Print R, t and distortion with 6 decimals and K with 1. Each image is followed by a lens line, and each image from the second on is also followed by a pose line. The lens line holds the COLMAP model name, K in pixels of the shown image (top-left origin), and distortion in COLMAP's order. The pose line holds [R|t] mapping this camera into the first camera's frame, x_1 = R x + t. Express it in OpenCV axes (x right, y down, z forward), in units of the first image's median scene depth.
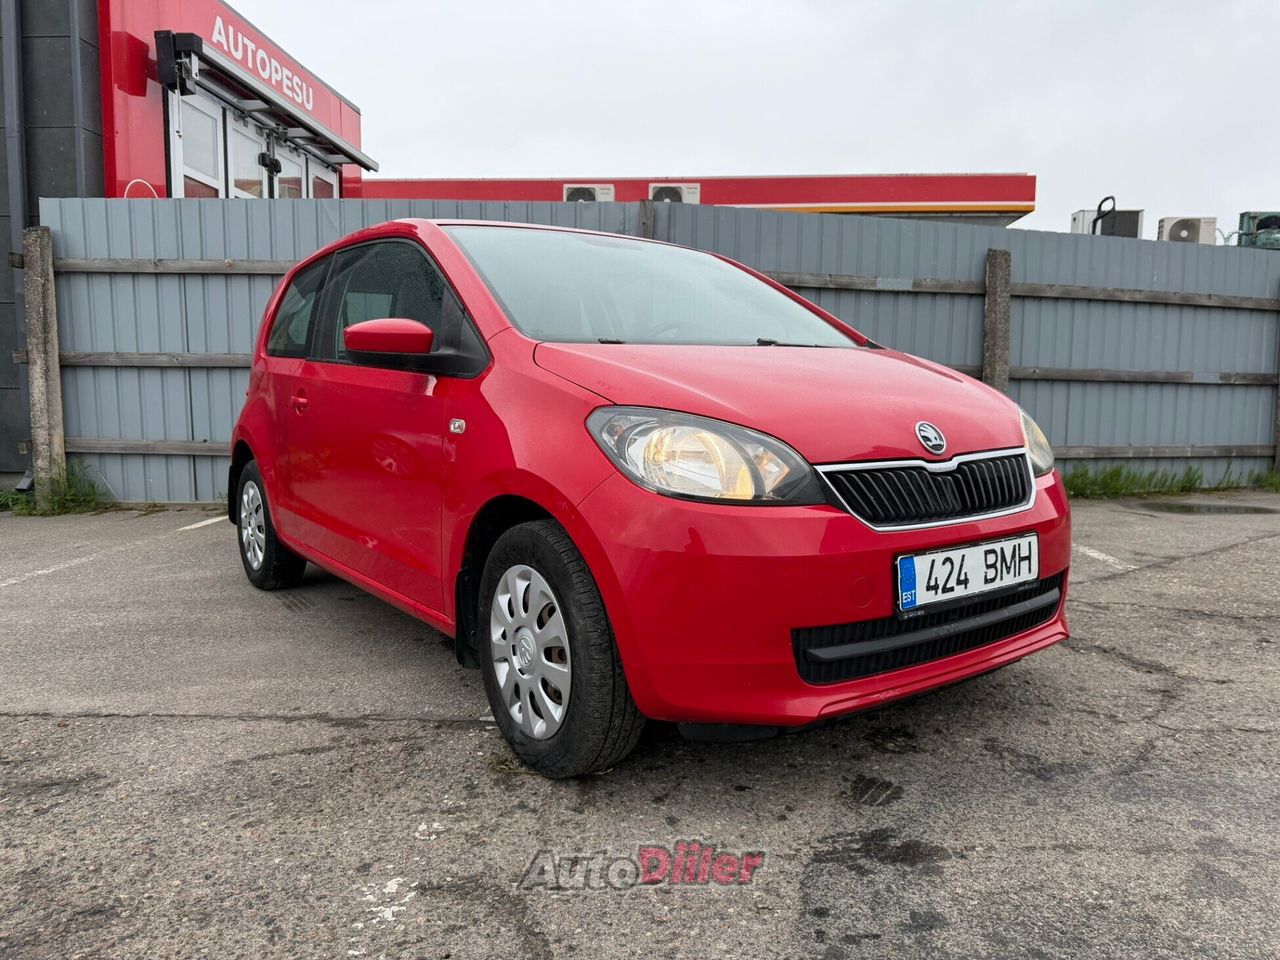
lens RADIAL K [[918.7, 0, 631.0], [0, 918.7, 485.7], [0, 0, 1]] dist [0.017289, -0.022712]
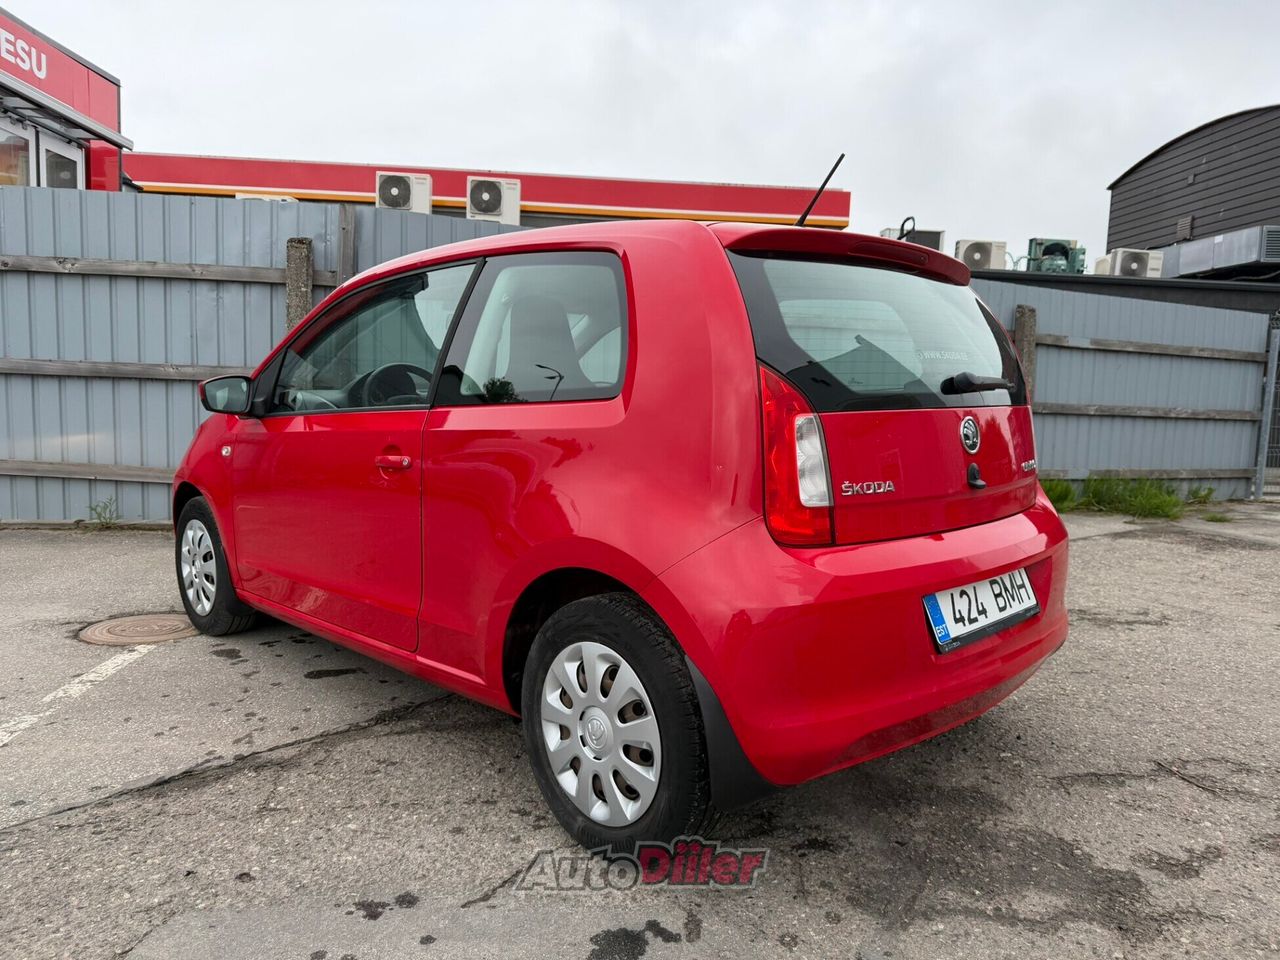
lens RADIAL K [[918.7, 0, 642.0], [0, 918.7, 485.2], [0, 0, 1]] dist [0.017289, -0.022712]
pose [[0.990691, 0.014157, 0.135389, 0.184019], [-0.015538, 0.999837, 0.009148, -0.036391], [-0.135237, -0.011167, 0.990750, 0.024700]]
